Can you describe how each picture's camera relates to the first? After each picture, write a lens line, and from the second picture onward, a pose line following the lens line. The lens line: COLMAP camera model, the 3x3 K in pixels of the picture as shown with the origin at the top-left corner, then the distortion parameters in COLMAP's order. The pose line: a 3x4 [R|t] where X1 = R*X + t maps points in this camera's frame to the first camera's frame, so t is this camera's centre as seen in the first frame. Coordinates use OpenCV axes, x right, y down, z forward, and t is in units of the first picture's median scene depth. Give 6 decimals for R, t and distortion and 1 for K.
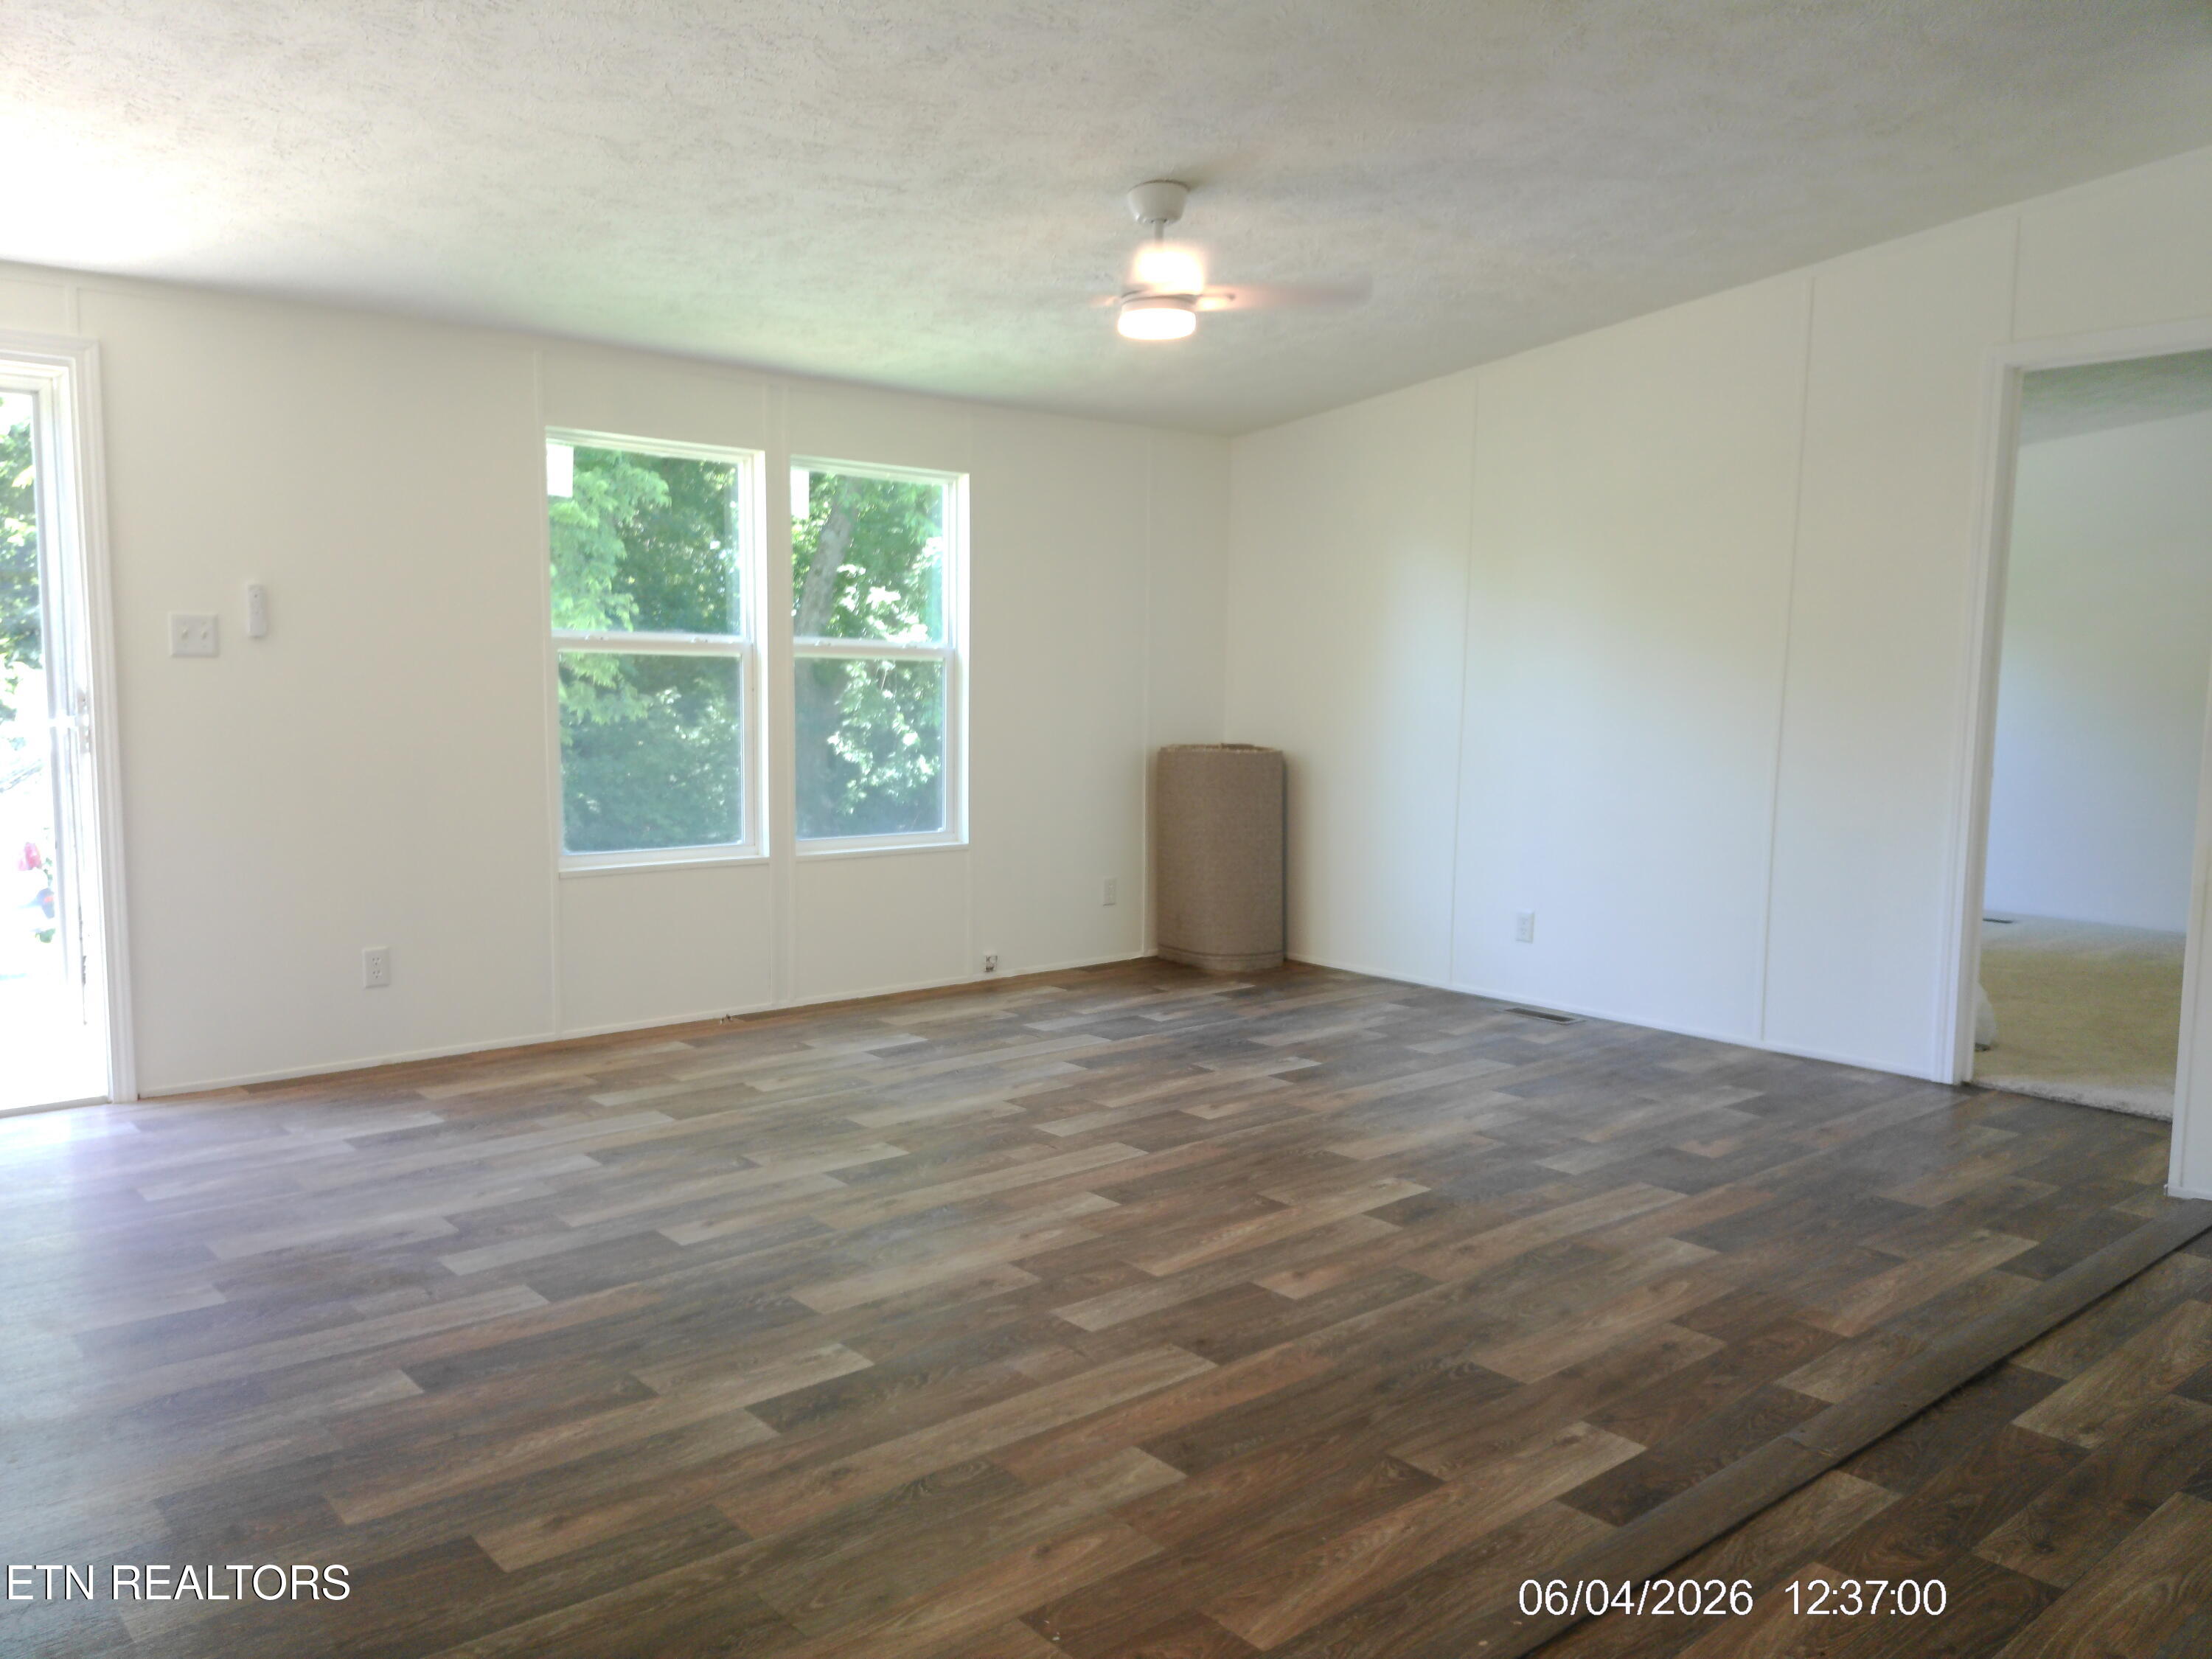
lens RADIAL K [[1659.0, 0, 1106.0], [0, 1659.0, 829.5], [0, 0, 1]] dist [0.102737, -0.111518]
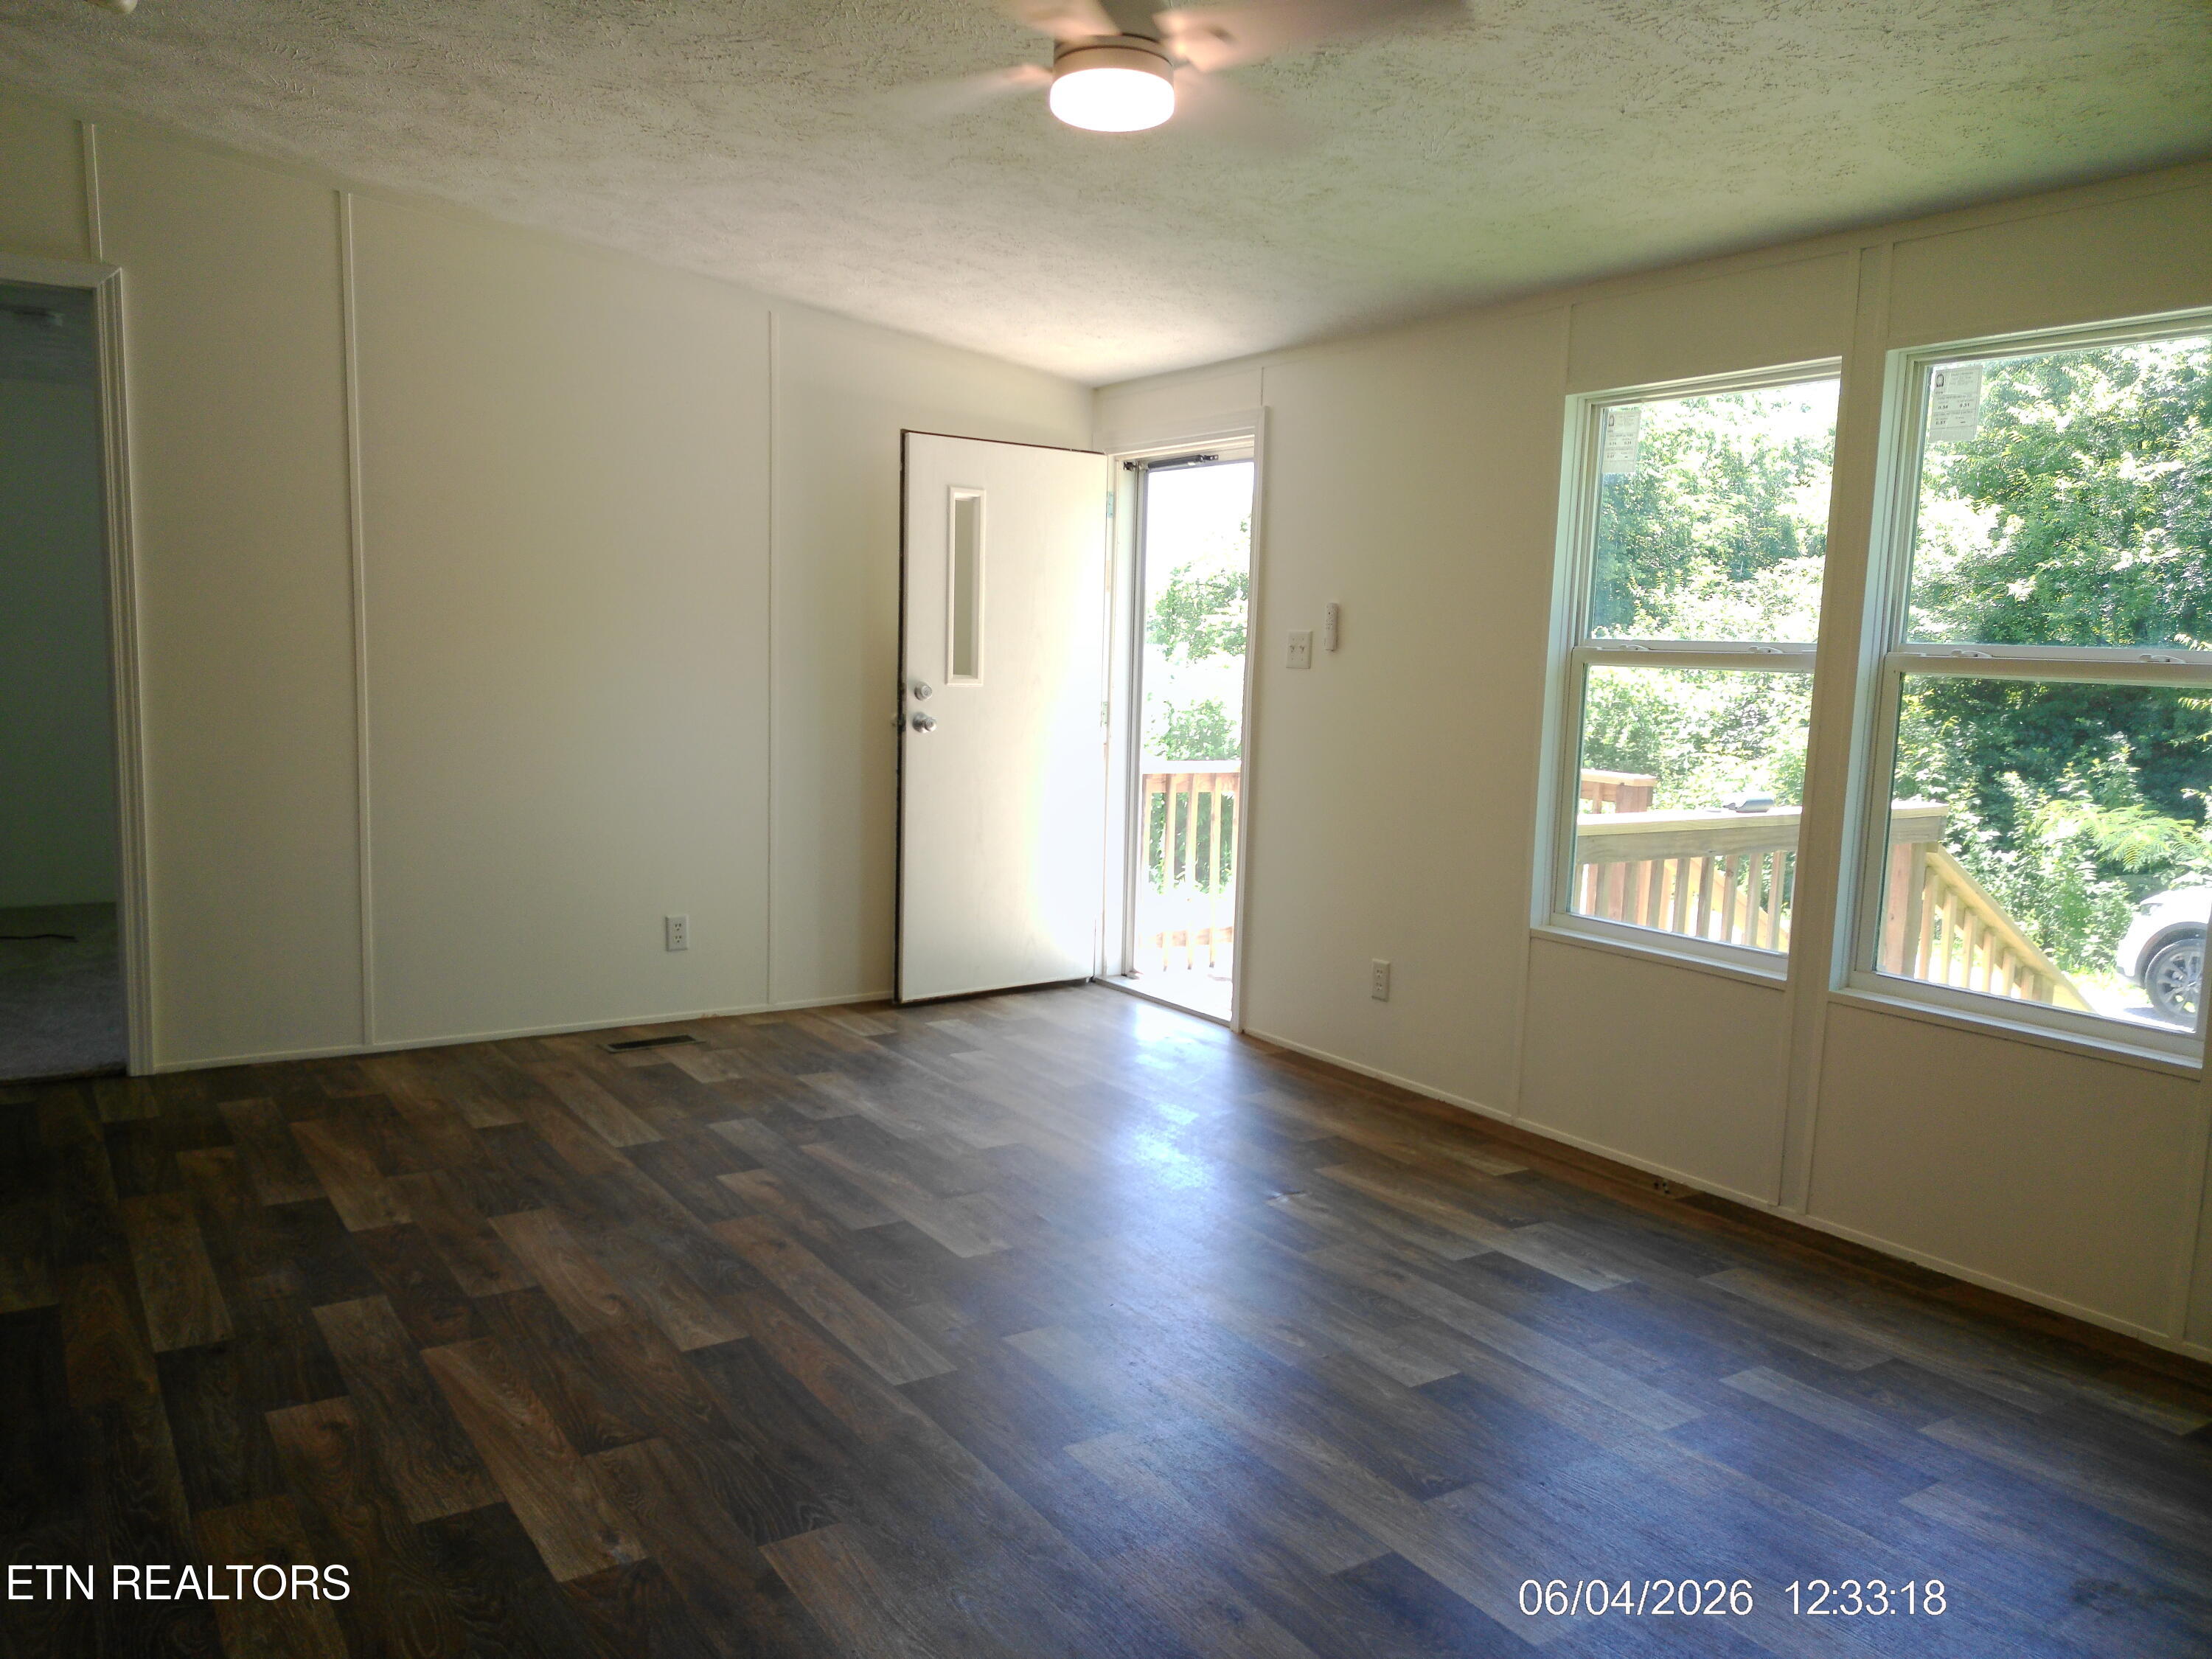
lens RADIAL K [[1659.0, 0, 1106.0], [0, 1659.0, 829.5], [0, 0, 1]] dist [0.102737, -0.111518]
pose [[-0.129180, 0.092216, -0.987324, 0.839060], [-0.124282, 0.986310, 0.108382, -0.140668], [0.983802, 0.136707, -0.115951, 1.434399]]
